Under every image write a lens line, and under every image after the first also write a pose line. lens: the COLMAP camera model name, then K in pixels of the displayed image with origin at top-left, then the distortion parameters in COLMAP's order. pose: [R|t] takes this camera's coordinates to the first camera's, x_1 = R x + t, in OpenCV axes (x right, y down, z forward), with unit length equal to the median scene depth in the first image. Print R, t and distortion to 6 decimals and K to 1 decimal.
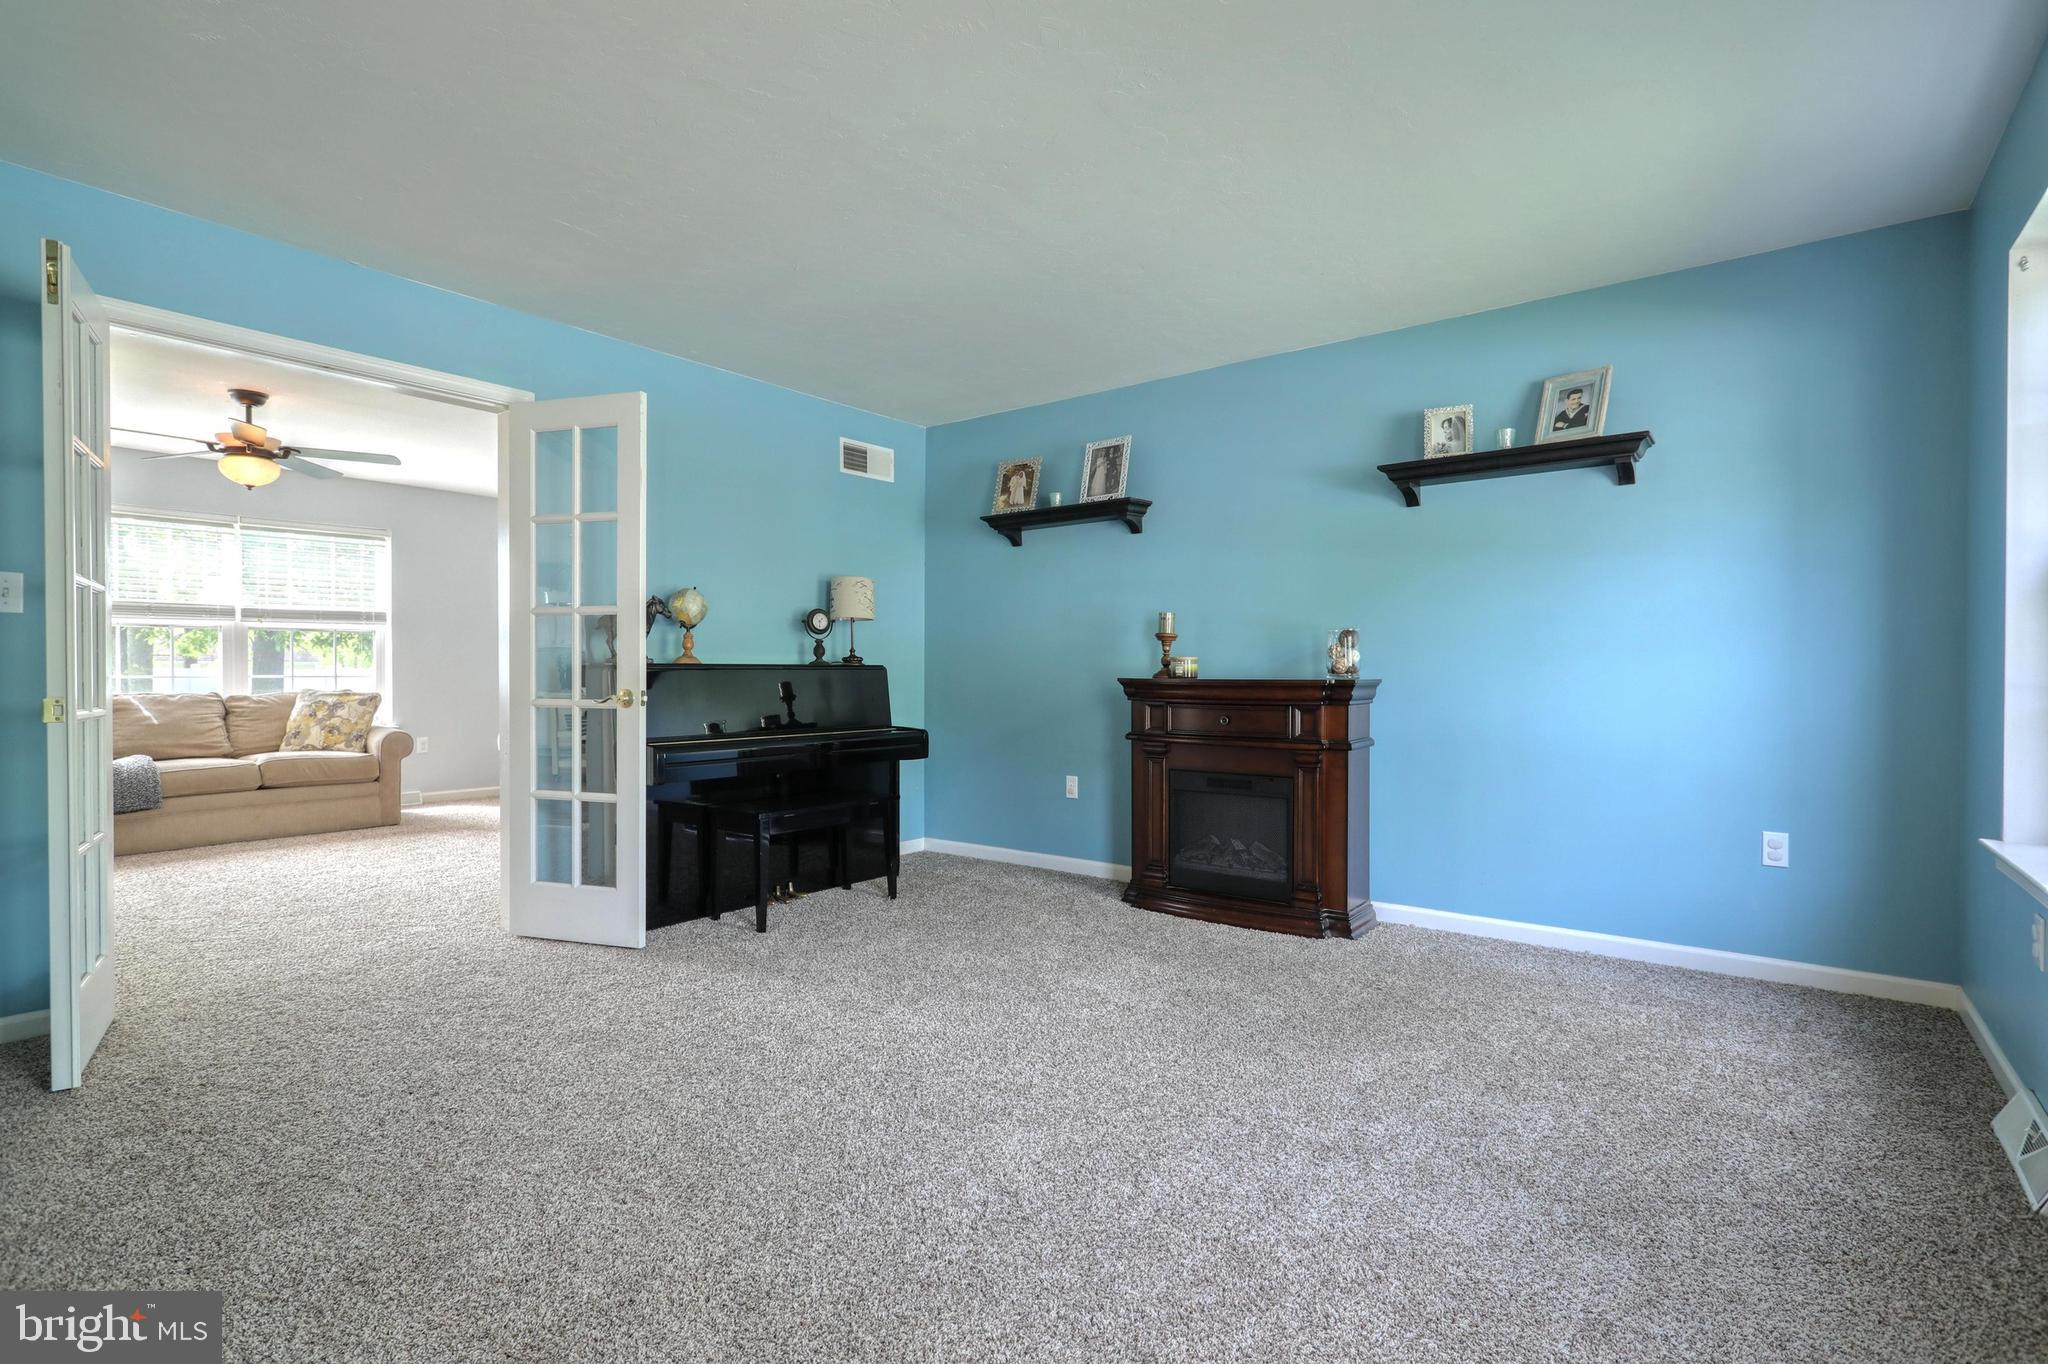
lens RADIAL K [[963.3, 0, 1025.5], [0, 963.3, 678.3], [0, 0, 1]] dist [-0.004859, 0.000553]
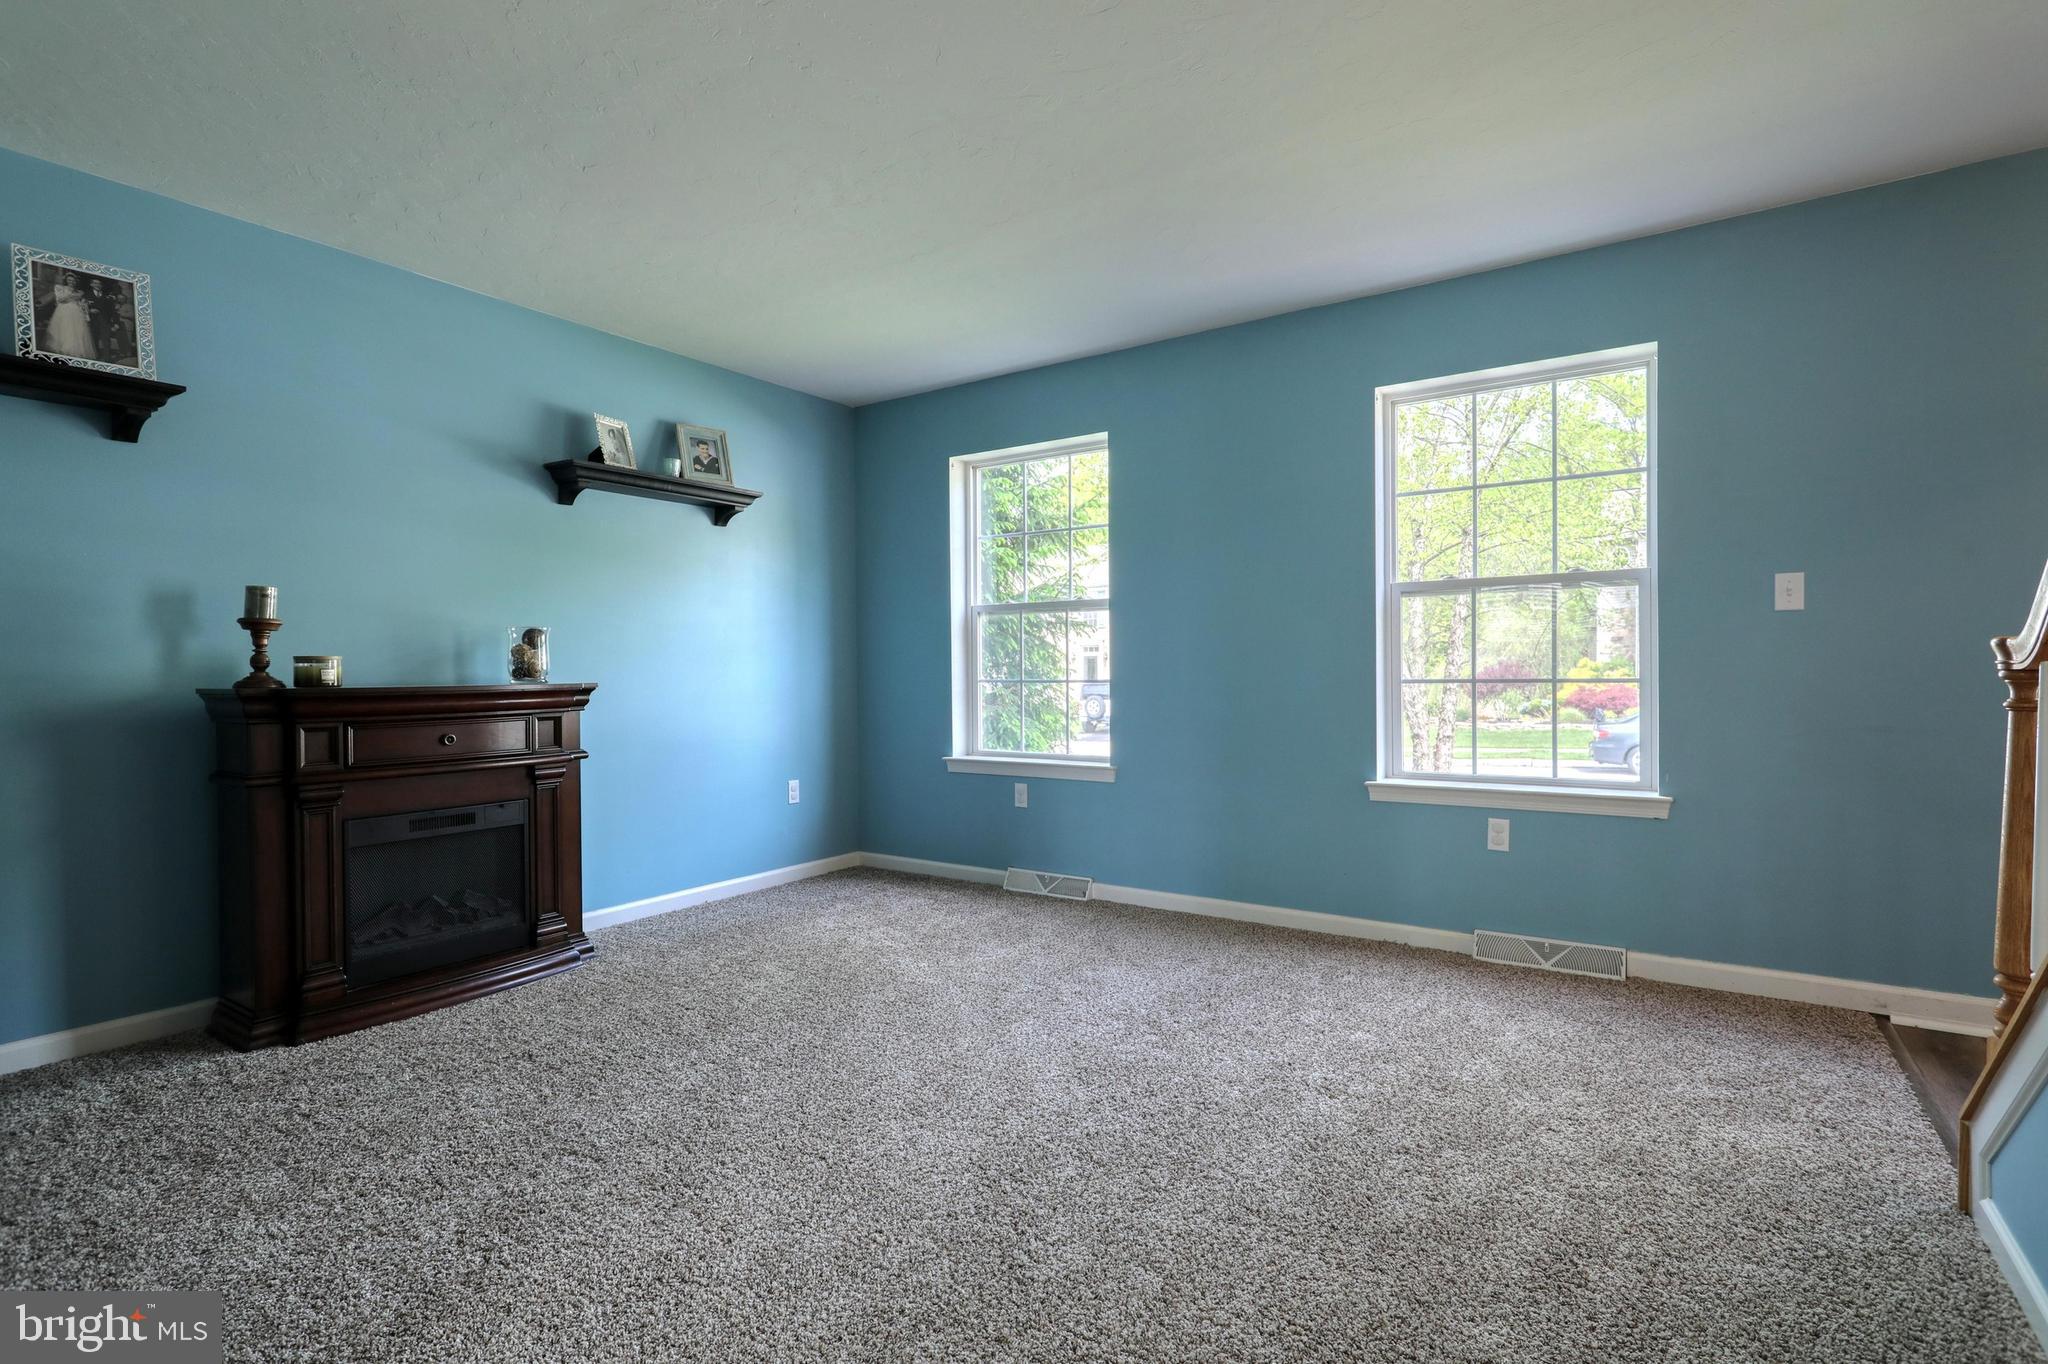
lens RADIAL K [[963.3, 0, 1025.5], [0, 963.3, 678.3], [0, 0, 1]] dist [-0.004859, 0.000553]
pose [[-0.060986, -0.009502, 0.998093, -0.585168], [0.017570, 0.999790, 0.010592, -0.004384], [-0.997984, 0.018183, -0.060806, 0.582384]]
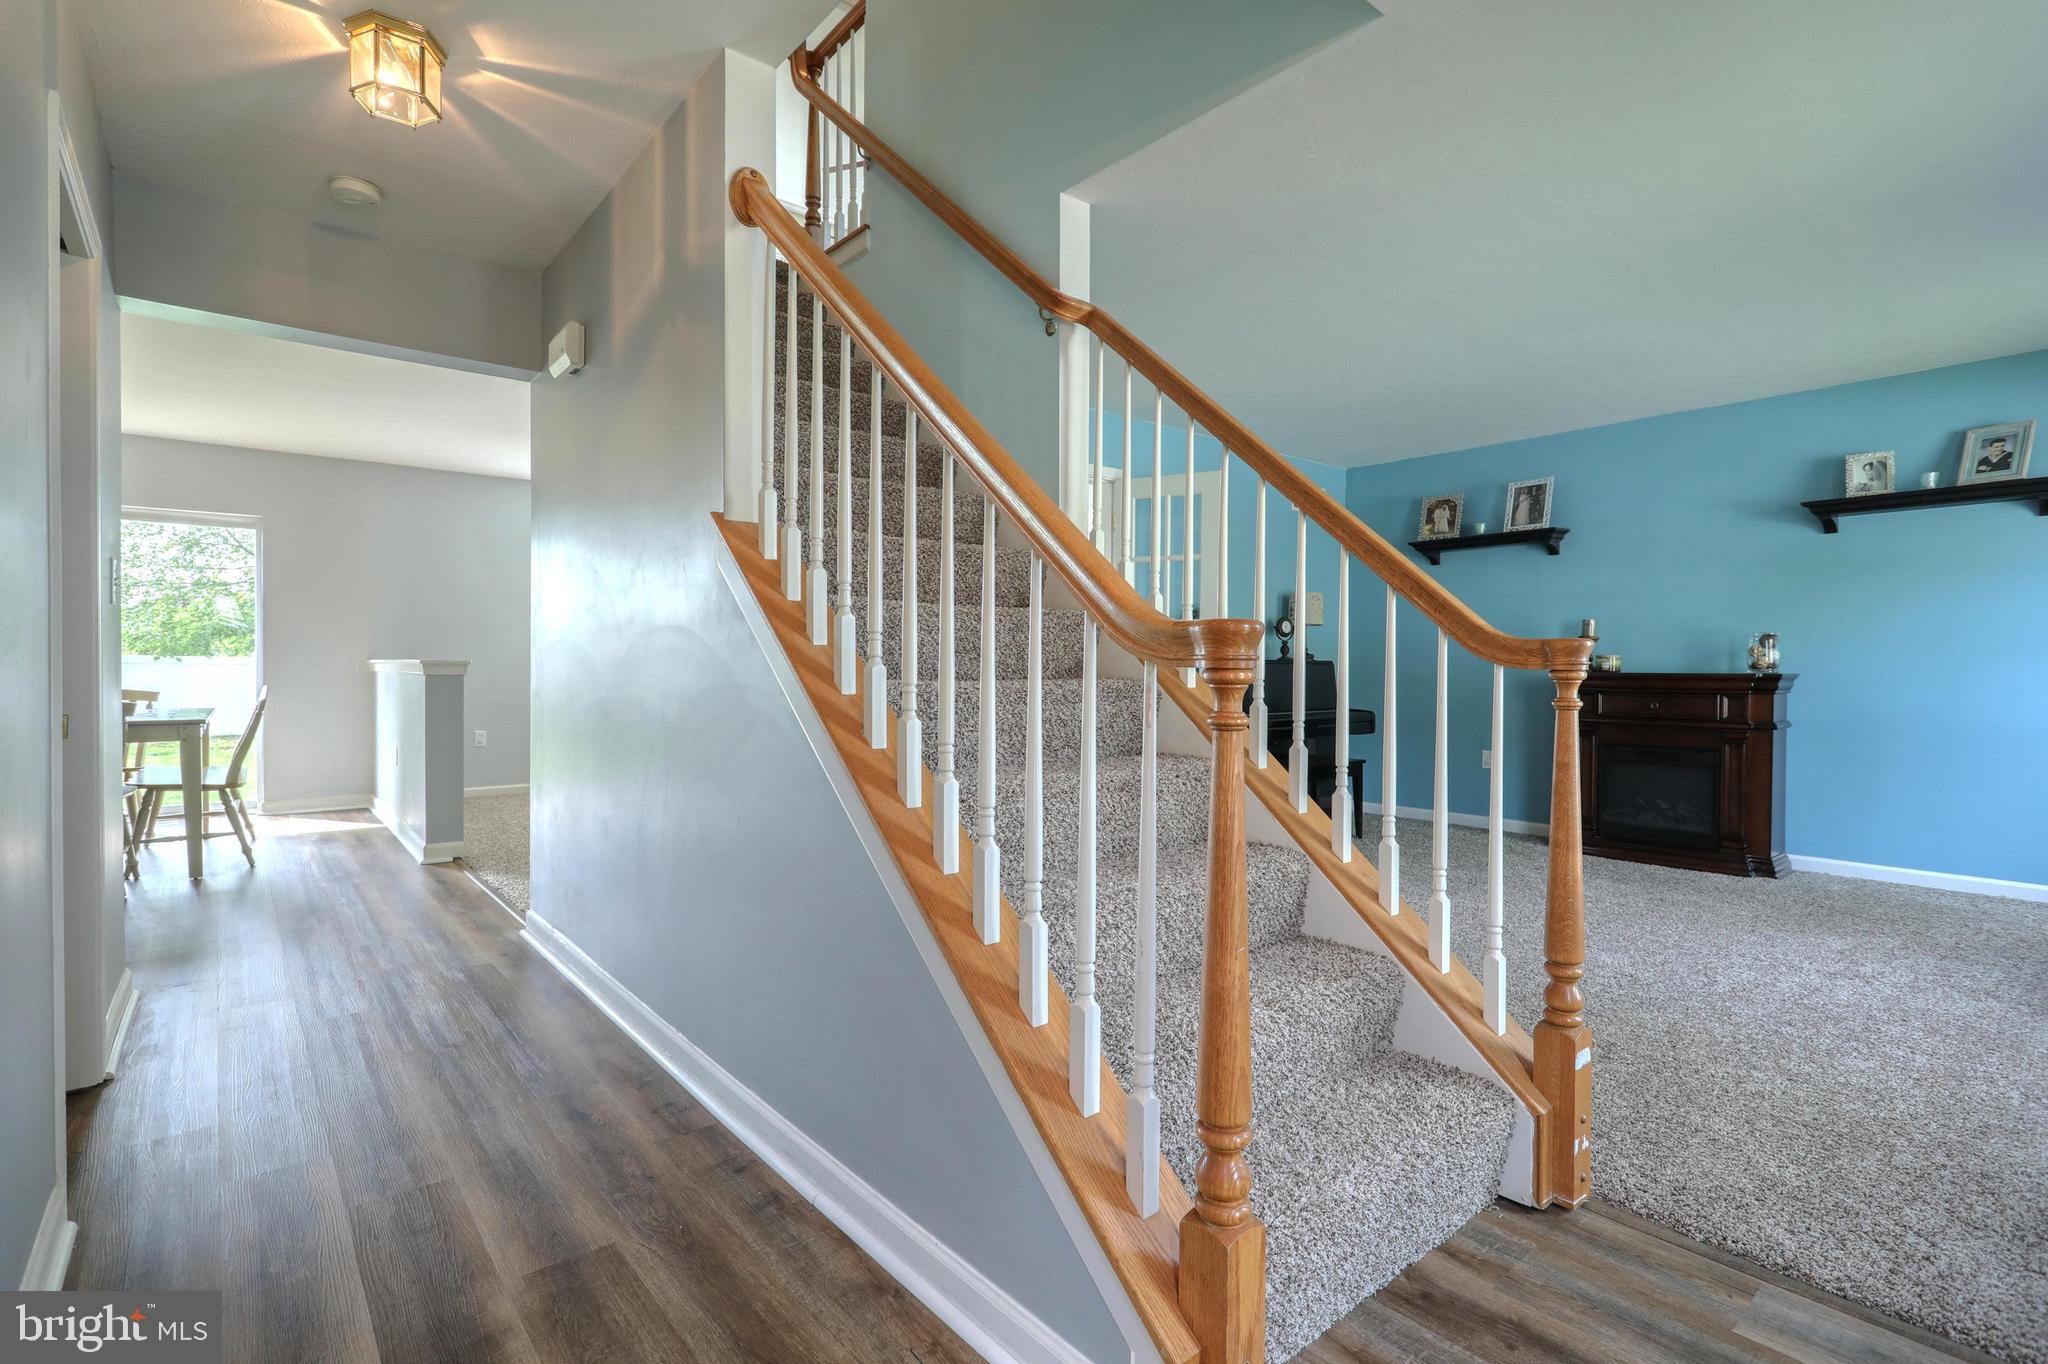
lens RADIAL K [[959.7, 0, 1035.5], [0, 959.7, 679.9], [0, 0, 1]] dist [0.002685, 0.001199]
pose [[0.977189, 0.007886, -0.212227, -0.320534], [-0.006696, 0.999958, 0.006321, 0.007584], [0.212268, -0.004756, 0.977200, -0.408190]]
